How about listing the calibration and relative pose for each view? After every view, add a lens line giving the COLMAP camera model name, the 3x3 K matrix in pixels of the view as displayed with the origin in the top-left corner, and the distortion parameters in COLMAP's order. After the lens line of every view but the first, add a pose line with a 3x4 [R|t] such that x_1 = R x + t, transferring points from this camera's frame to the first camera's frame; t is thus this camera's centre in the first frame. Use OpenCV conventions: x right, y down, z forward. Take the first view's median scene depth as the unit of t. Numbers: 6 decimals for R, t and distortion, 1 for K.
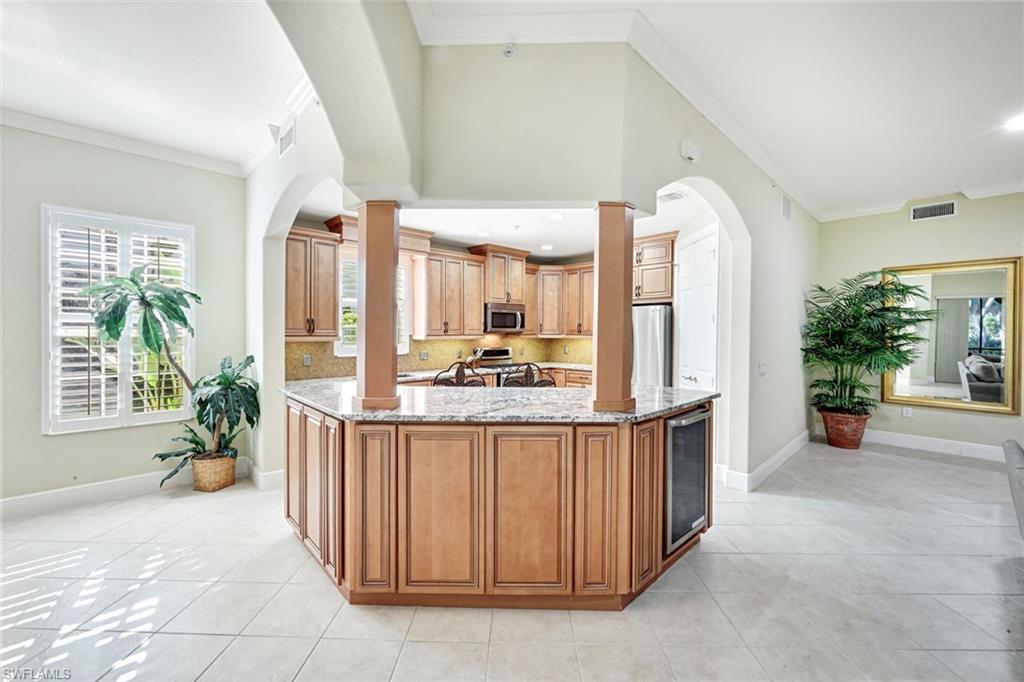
lens RADIAL K [[412.1, 0, 508.7], [0, 412.1, 330.5], [0, 0, 1]] dist [-0.000022, 0.000003]
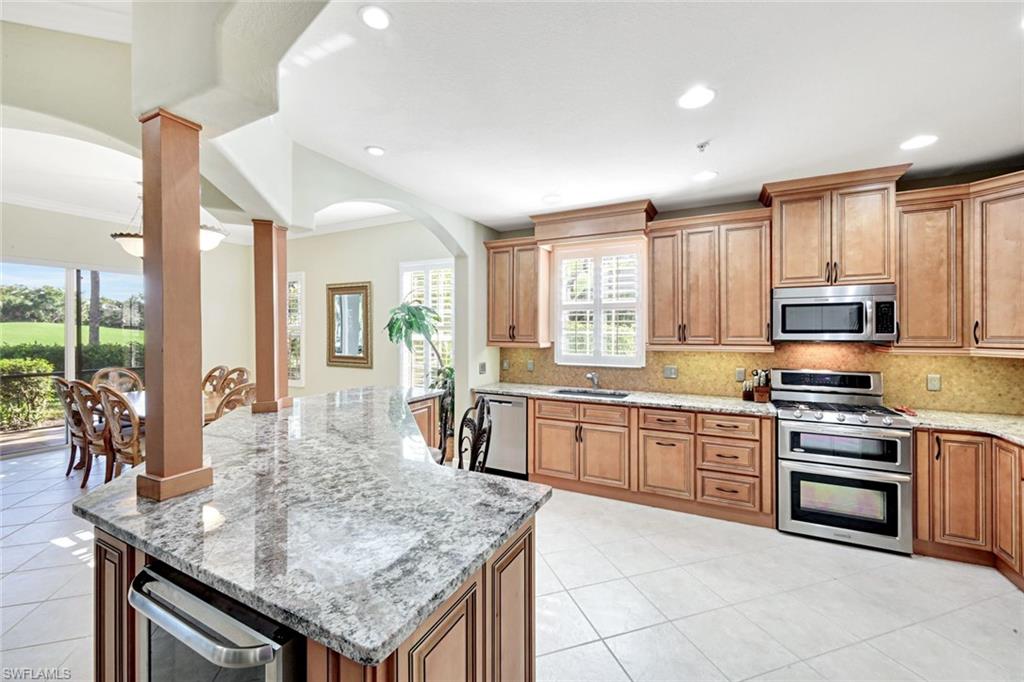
lens RADIAL K [[412.1, 0, 508.7], [0, 412.1, 330.5], [0, 0, 1]] dist [-0.000022, 0.000003]
pose [[0.327352, -0.005280, -0.944888, 0.375074], [-0.000144, 0.999984, -0.005638, -0.007366], [0.944903, 0.001981, 0.327346, 0.497020]]
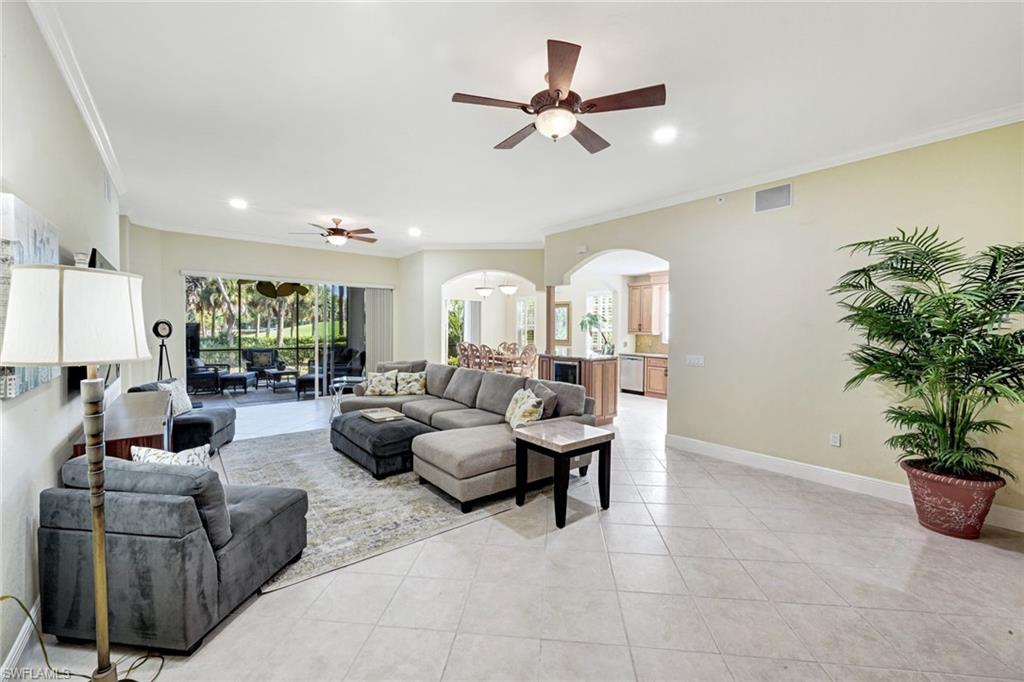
lens RADIAL K [[412.1, 0, 508.7], [0, 412.1, 330.5], [0, 0, 1]] dist [-0.000022, 0.000003]
pose [[-0.091134, 0.000233, -0.995839, 1.368125], [-0.012999, 0.999914, 0.001424, 0.009730], [0.995754, 0.013075, -0.091124, 0.384207]]
